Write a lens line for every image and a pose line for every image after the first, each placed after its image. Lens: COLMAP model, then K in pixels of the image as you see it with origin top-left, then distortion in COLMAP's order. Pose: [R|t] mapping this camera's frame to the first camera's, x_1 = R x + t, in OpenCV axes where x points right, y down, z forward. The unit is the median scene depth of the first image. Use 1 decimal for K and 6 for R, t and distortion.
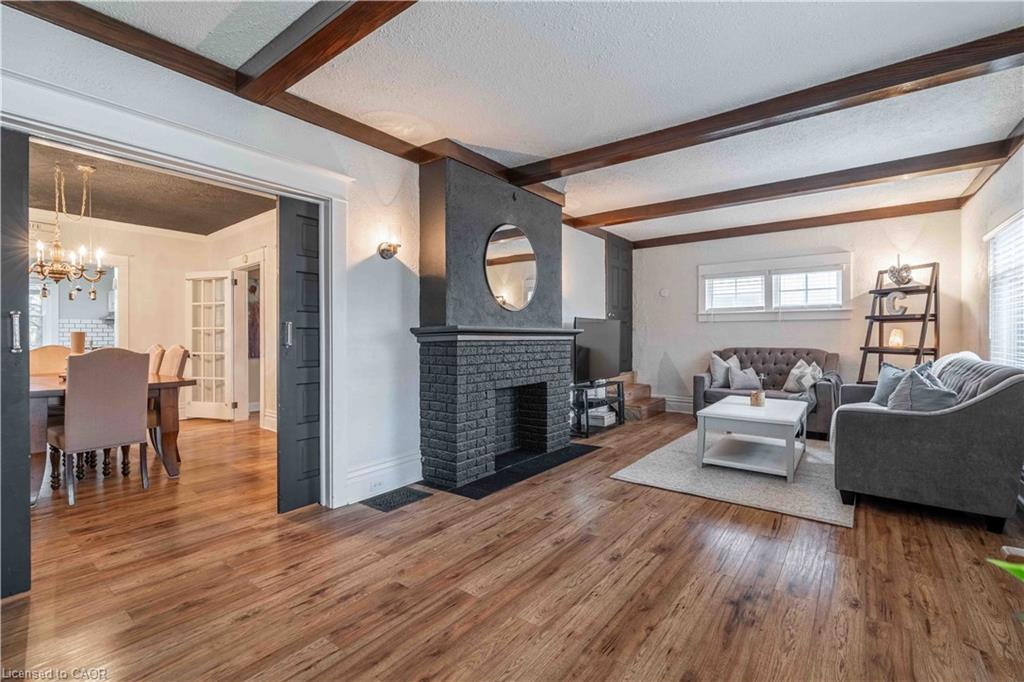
lens RADIAL K [[483.1, 0, 512.0], [0, 483.1, 341.0], [0, 0, 1]] dist [0.004406, 0.000173]
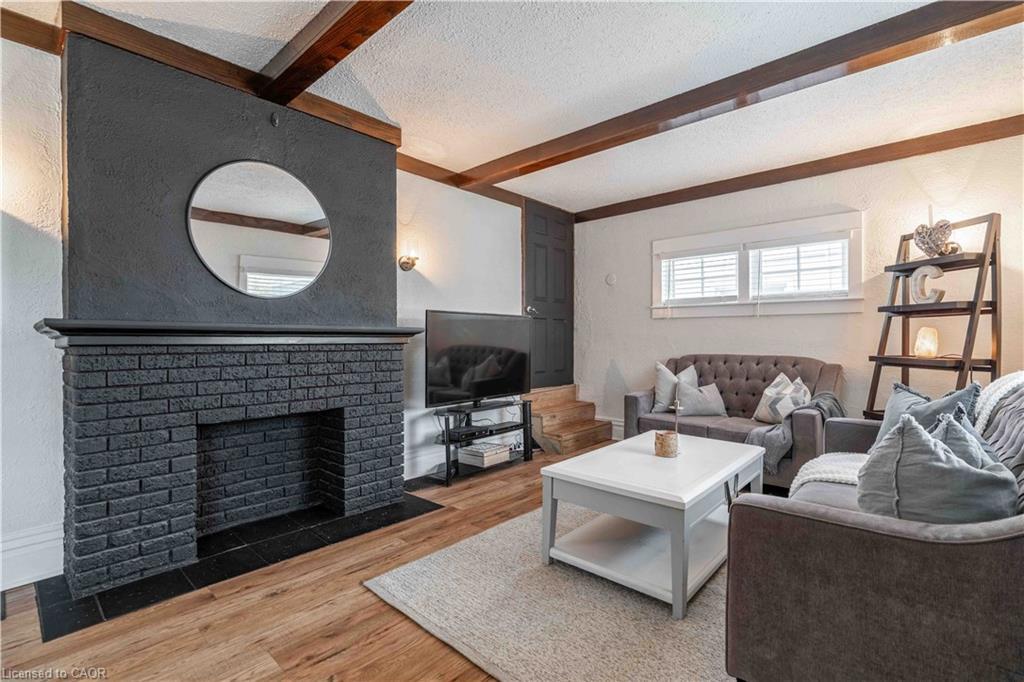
lens RADIAL K [[493.1, 0, 500.9], [0, 493.1, 340.7], [0, 0, 1]] dist [-0.002767, -0.000262]
pose [[0.995135, 0.002169, -0.098493, 0.317780], [-0.002528, 0.999991, -0.003522, -0.003843], [0.098484, 0.003754, 0.995132, 0.327504]]
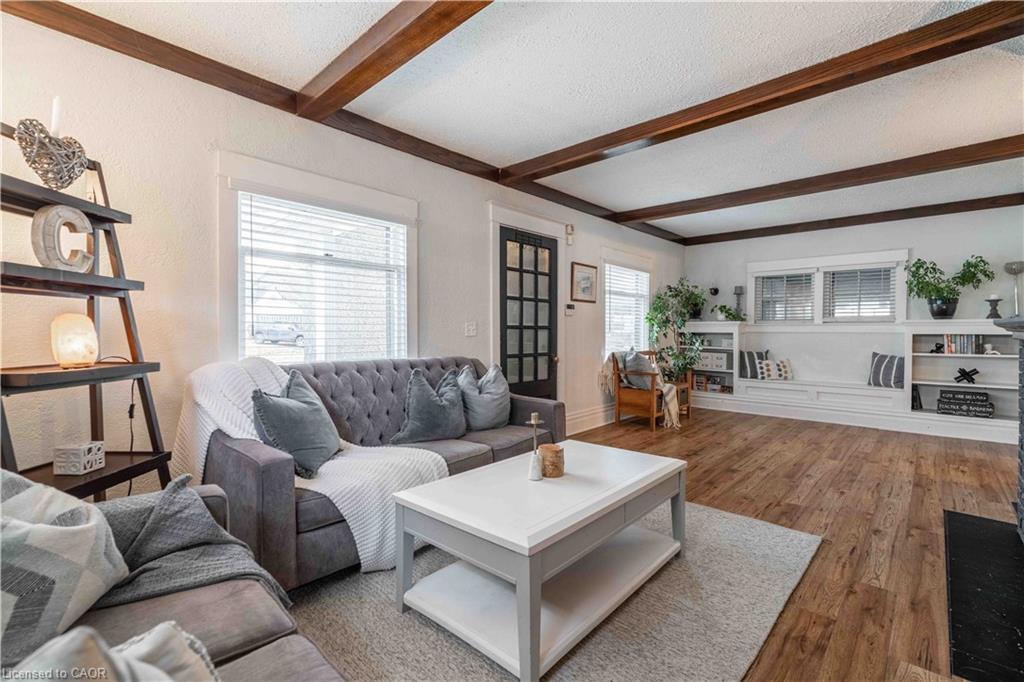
lens RADIAL K [[483.1, 0, 512.0], [0, 483.1, 341.0], [0, 0, 1]] dist [0.004406, 0.000173]
pose [[-0.996170, -0.003570, 0.087363, 0.439825], [-0.001015, 0.999571, 0.029262, -0.013689], [-0.087430, 0.029061, -0.995747, 1.294326]]
